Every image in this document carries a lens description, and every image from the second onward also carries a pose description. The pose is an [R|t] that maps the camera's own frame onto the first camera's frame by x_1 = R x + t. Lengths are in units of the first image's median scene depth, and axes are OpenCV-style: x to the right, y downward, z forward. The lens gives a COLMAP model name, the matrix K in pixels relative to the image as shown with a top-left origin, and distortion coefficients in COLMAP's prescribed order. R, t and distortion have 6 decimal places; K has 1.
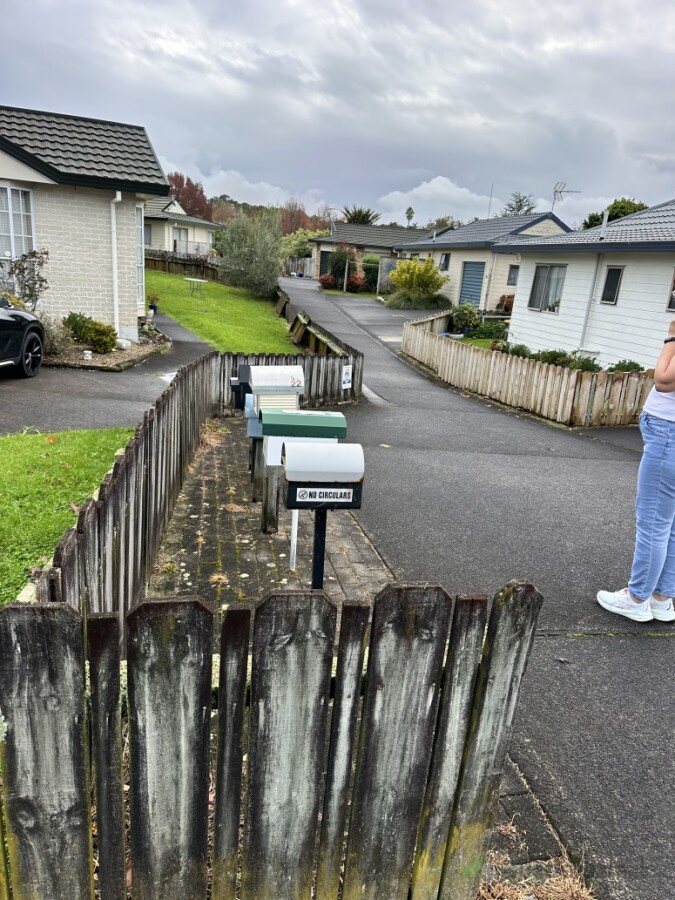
lens RADIAL K [[631.3, 0, 336.4], [0, 631.3, 457.4], [0, 0, 1]] dist [0.067680, -0.093912]
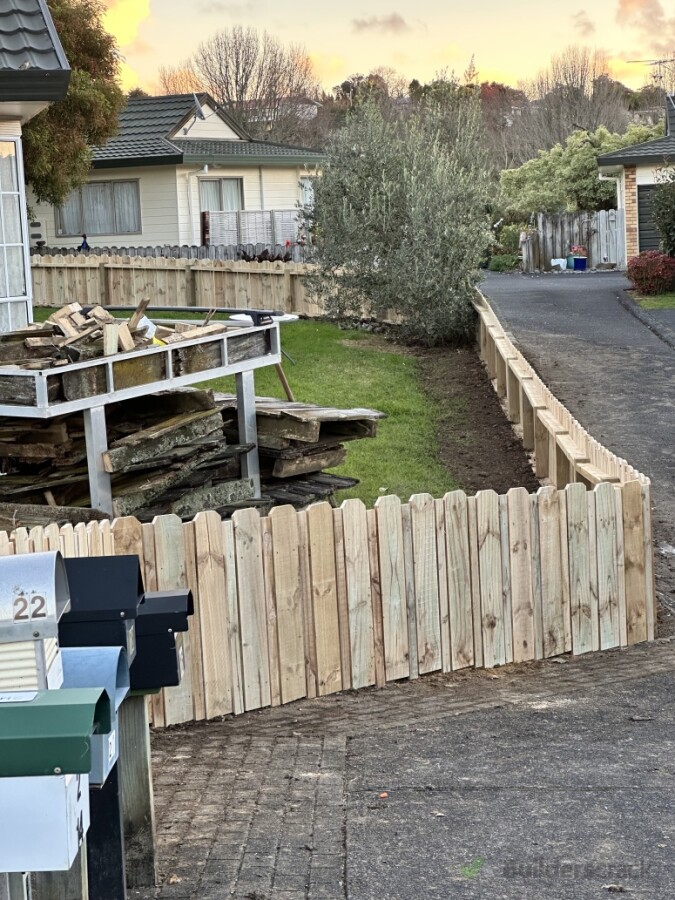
lens RADIAL K [[1974.1, 0, 313.3], [0, 1974.1, 454.6], [0, 0, 1]] dist [0.255683, 0.000000]
pose [[0.970523, -0.096411, -0.220883, 0.076937], [0.052950, 0.979406, -0.194836, 0.002850], [0.235118, 0.177397, 0.955641, 0.015647]]
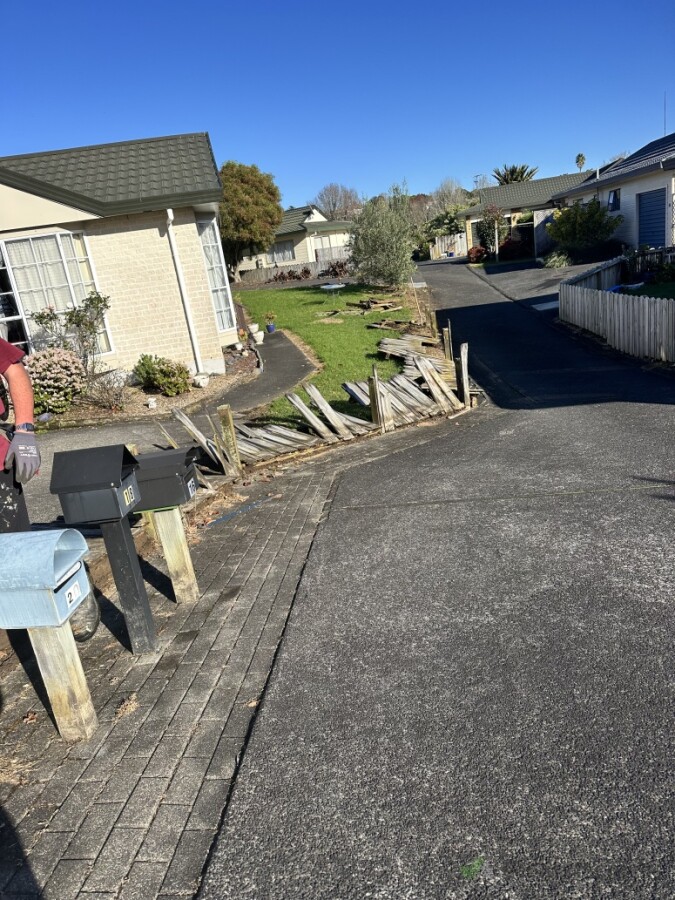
lens RADIAL K [[631.3, 0, 342.0], [0, 631.3, 456.6], [0, 0, 1]] dist [0.067680, -0.093912]
pose [[0.946041, -0.130366, -0.296668, 0.080145], [0.134169, 0.990929, -0.007597, -0.035534], [0.294967, -0.032617, 0.954950, 0.188236]]
